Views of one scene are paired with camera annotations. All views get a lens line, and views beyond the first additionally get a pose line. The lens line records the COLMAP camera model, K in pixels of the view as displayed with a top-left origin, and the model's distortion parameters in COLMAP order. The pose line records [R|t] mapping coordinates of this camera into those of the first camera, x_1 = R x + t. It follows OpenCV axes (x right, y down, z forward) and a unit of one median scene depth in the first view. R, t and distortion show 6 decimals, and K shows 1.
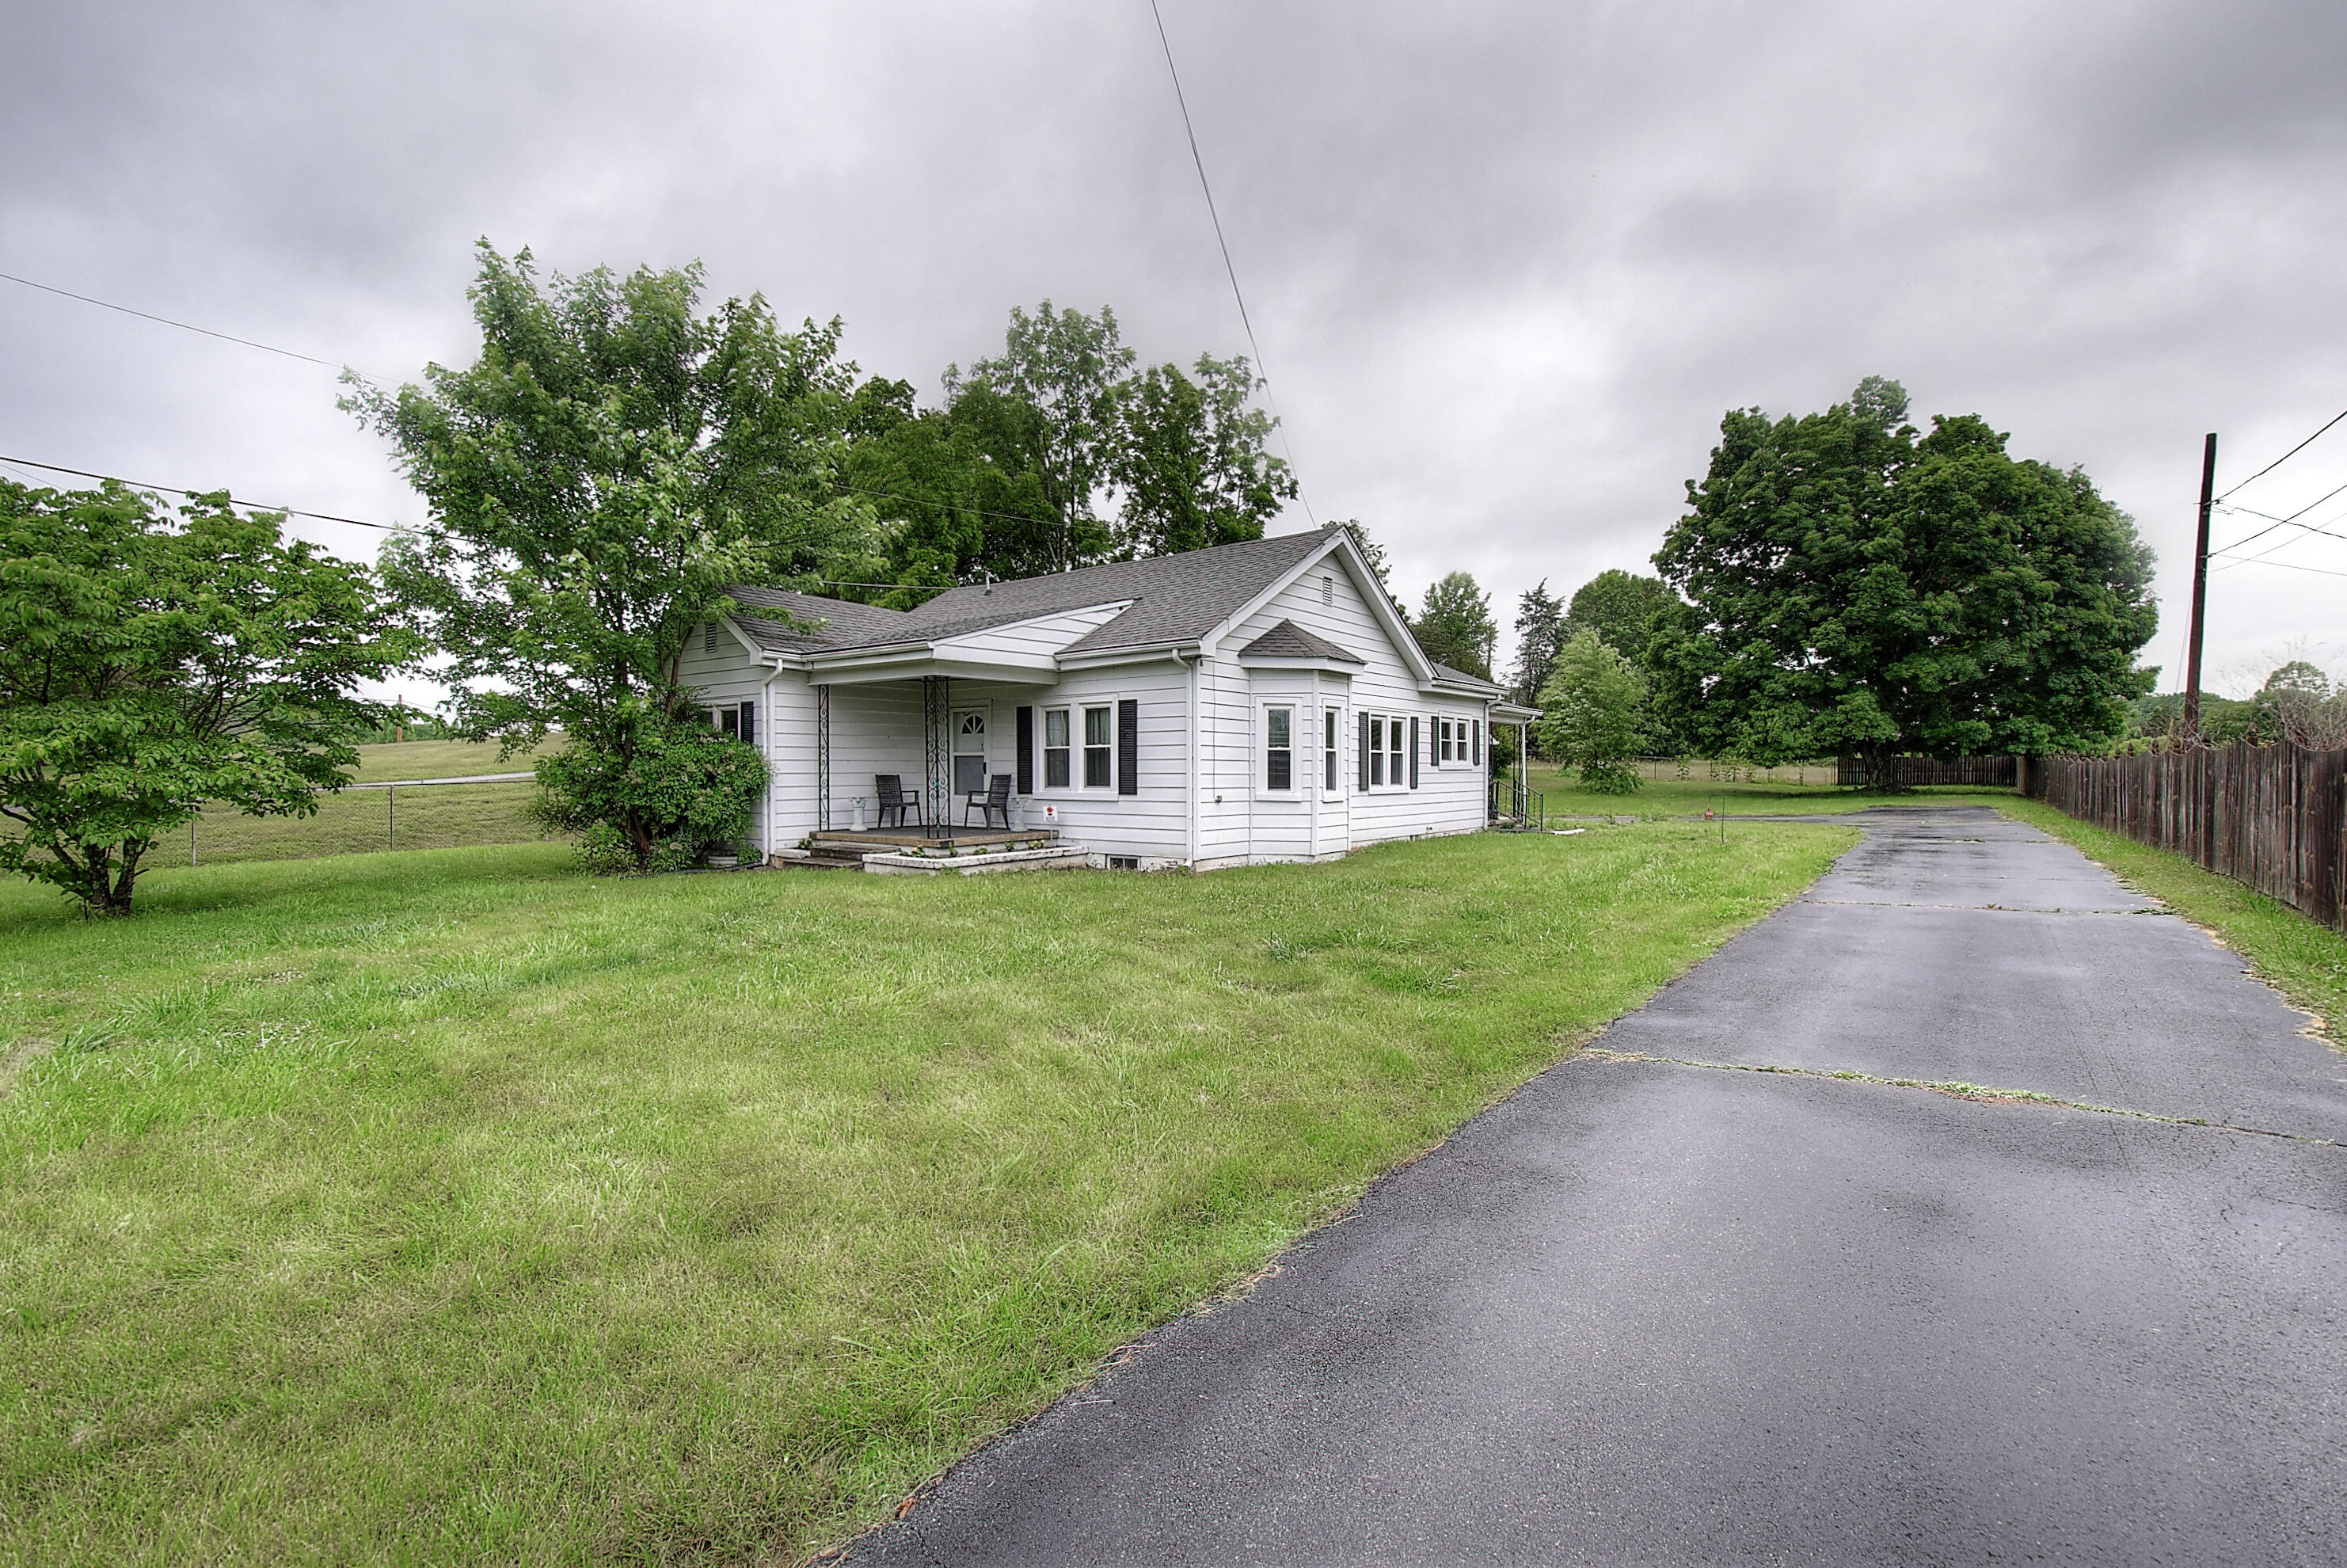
lens RADIAL K [[1034.9, 0, 1179.3], [0, 1034.9, 783.9], [0, 0, 1]] dist [0.001059, -0.000114]
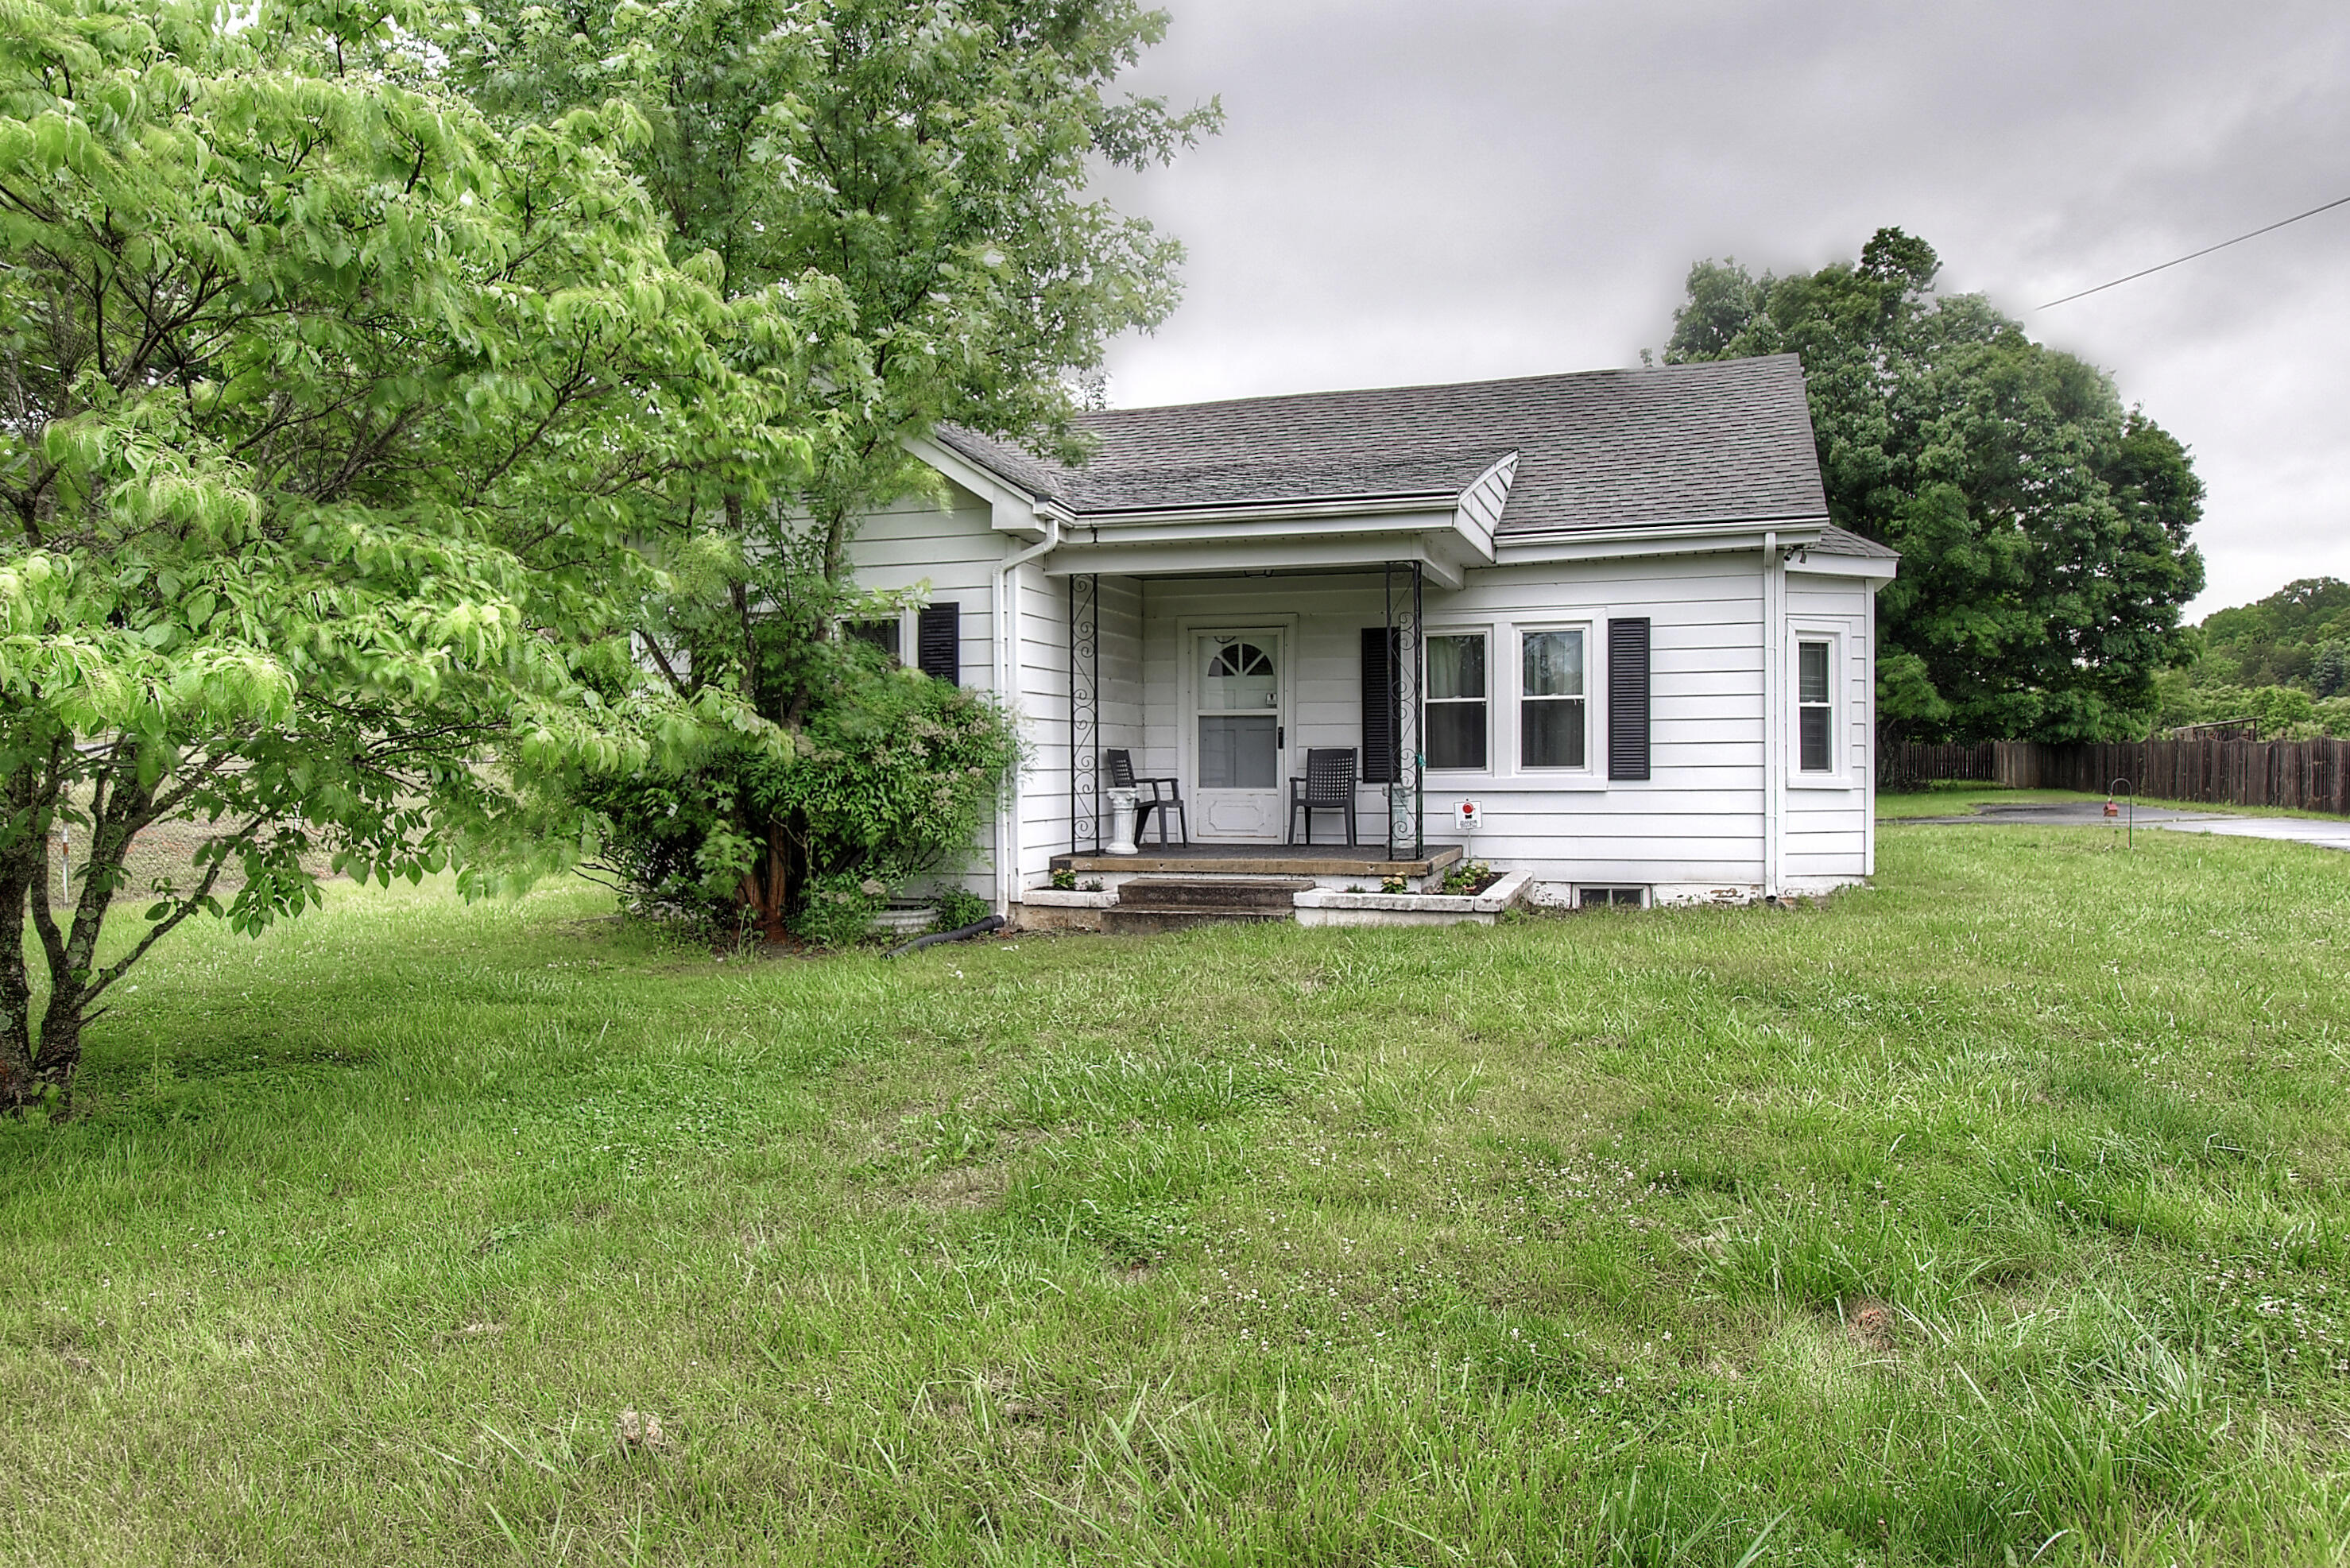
lens RADIAL K [[1620.0, 0, 1175.0], [0, 1620.0, 784.0], [0, 0, 1]] dist [-0.002632, -0.001085]
pose [[0.940254, -0.007427, 0.340393, -0.544204], [0.009289, 0.999949, -0.003840, 0.012614], [-0.340347, 0.006773, 0.940276, 0.203752]]
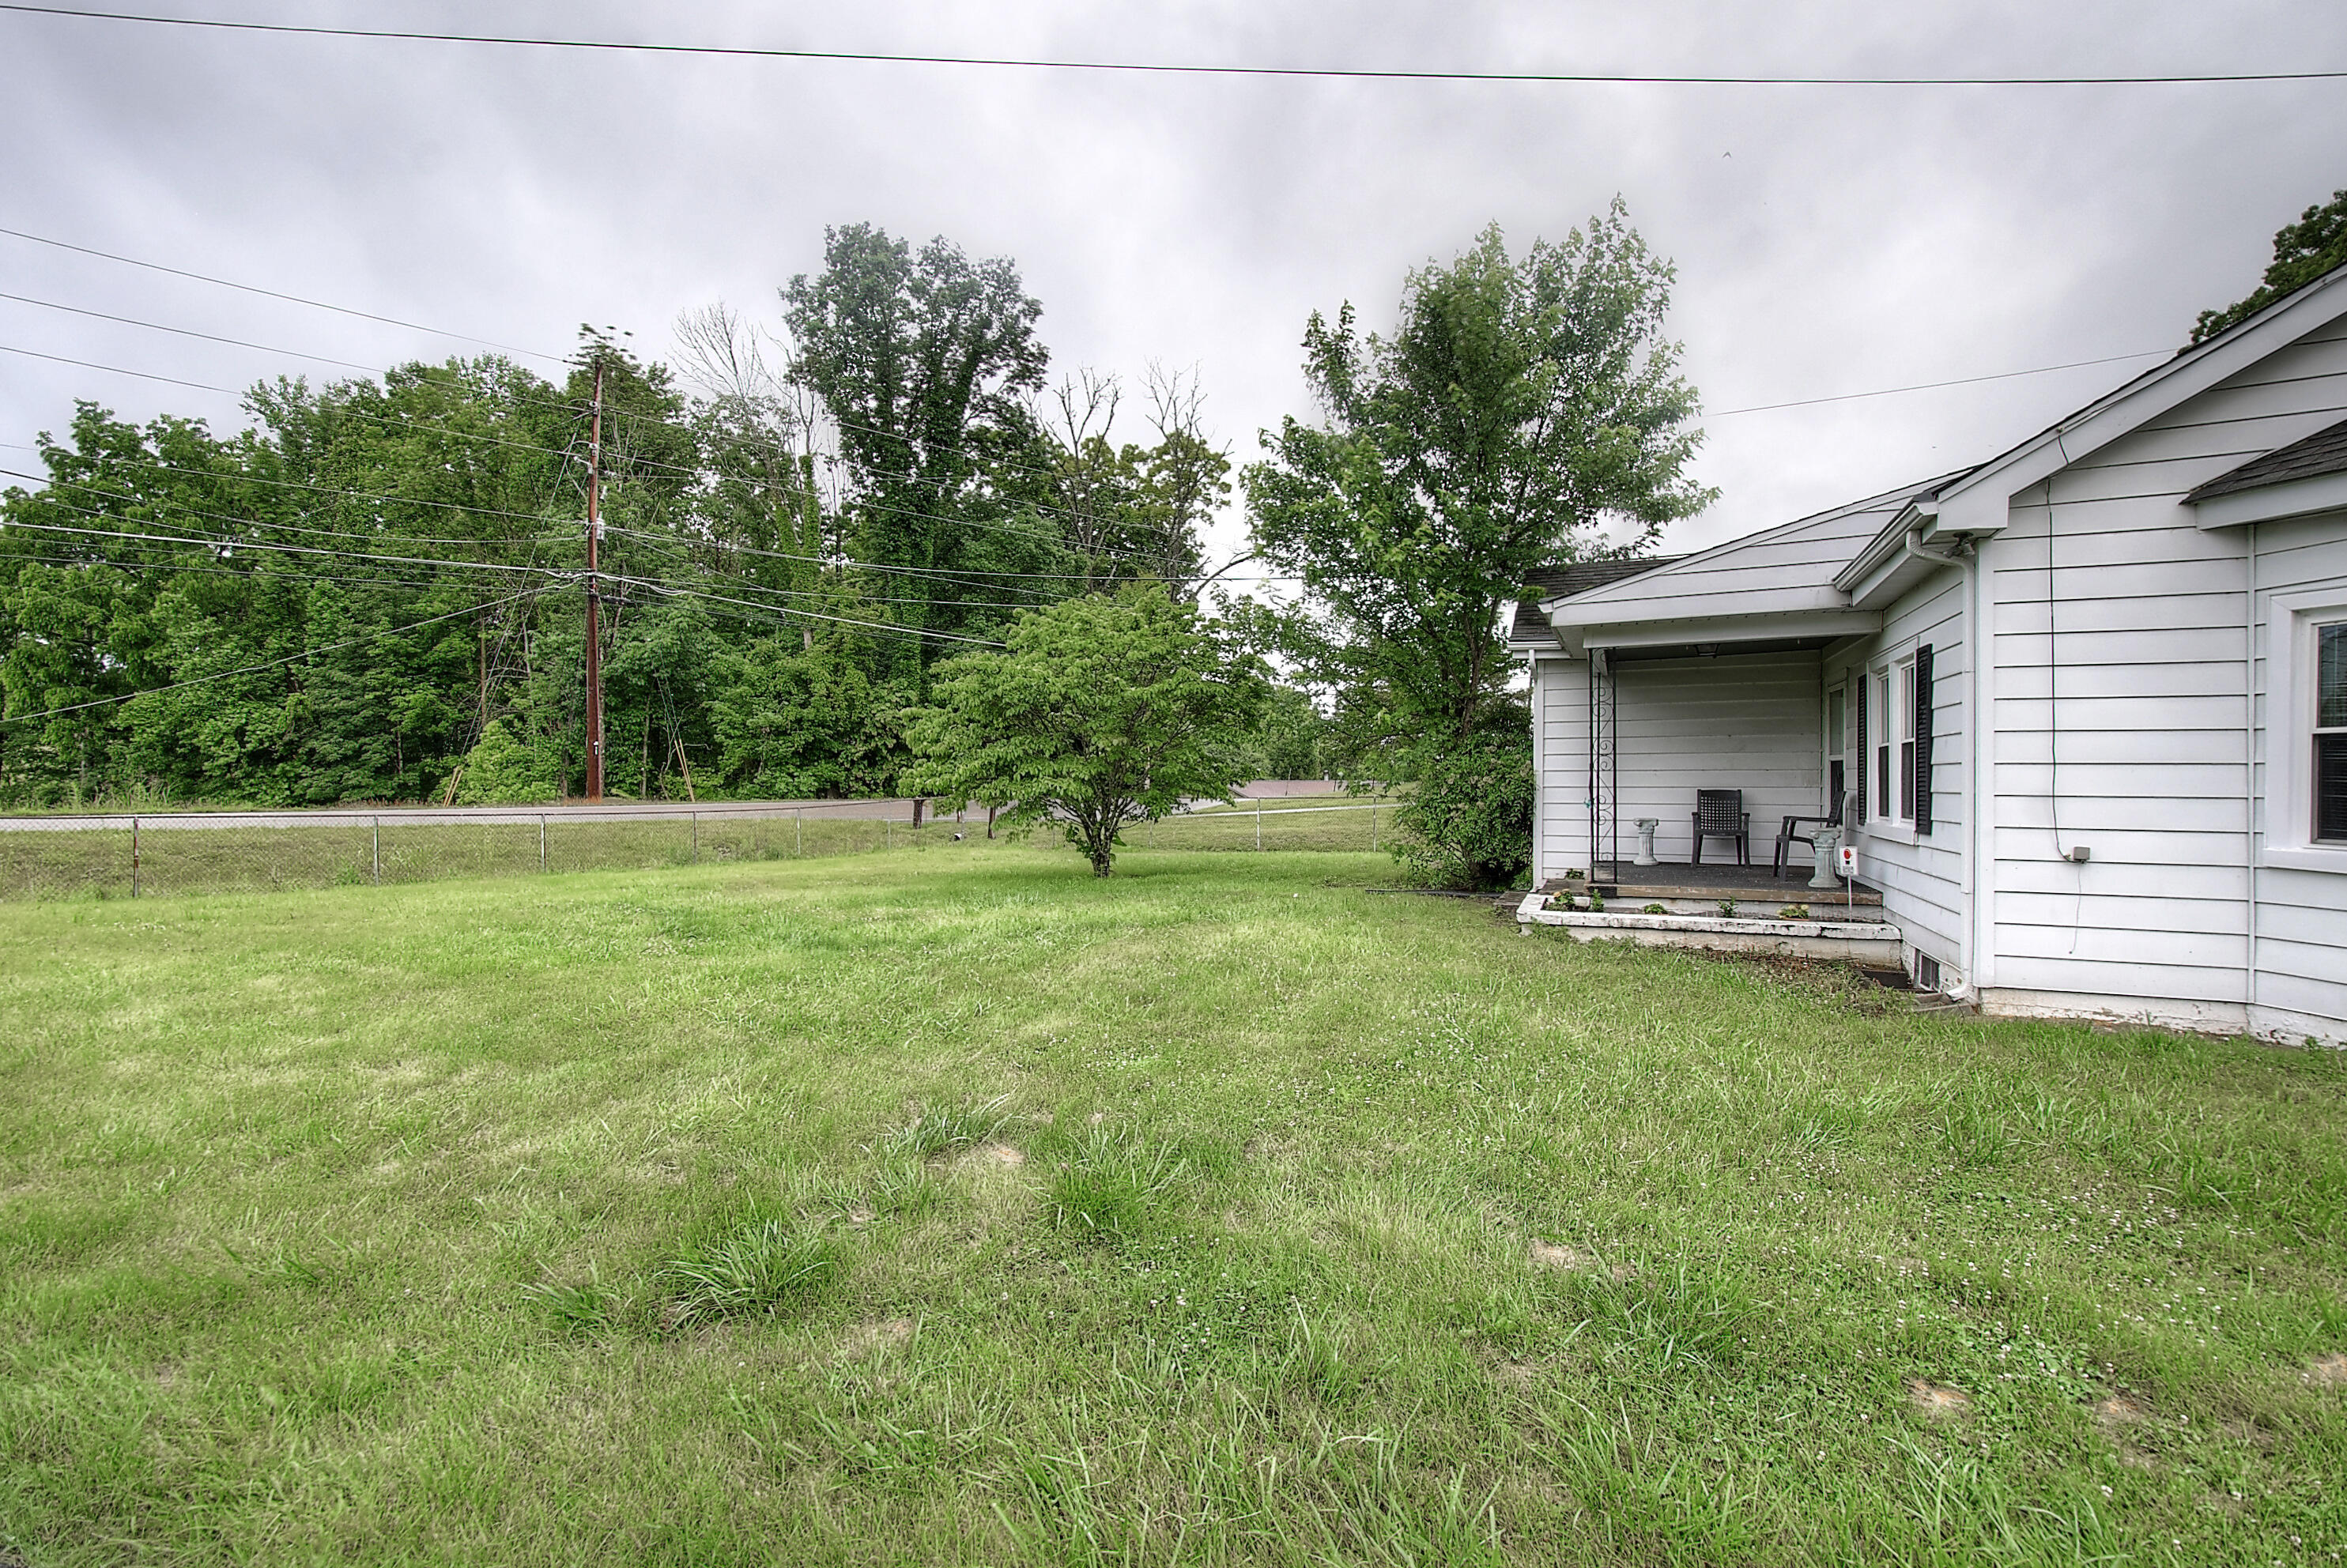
lens RADIAL K [[1034.7, 0, 1179.3], [0, 1034.7, 783.9], [0, 0, 1]] dist [0.001059, -0.000114]
pose [[0.250637, 0.004543, -0.968070, 0.316476], [-0.013691, 0.999906, 0.001148, -0.008921], [0.967984, 0.012966, 0.250676, 0.473912]]
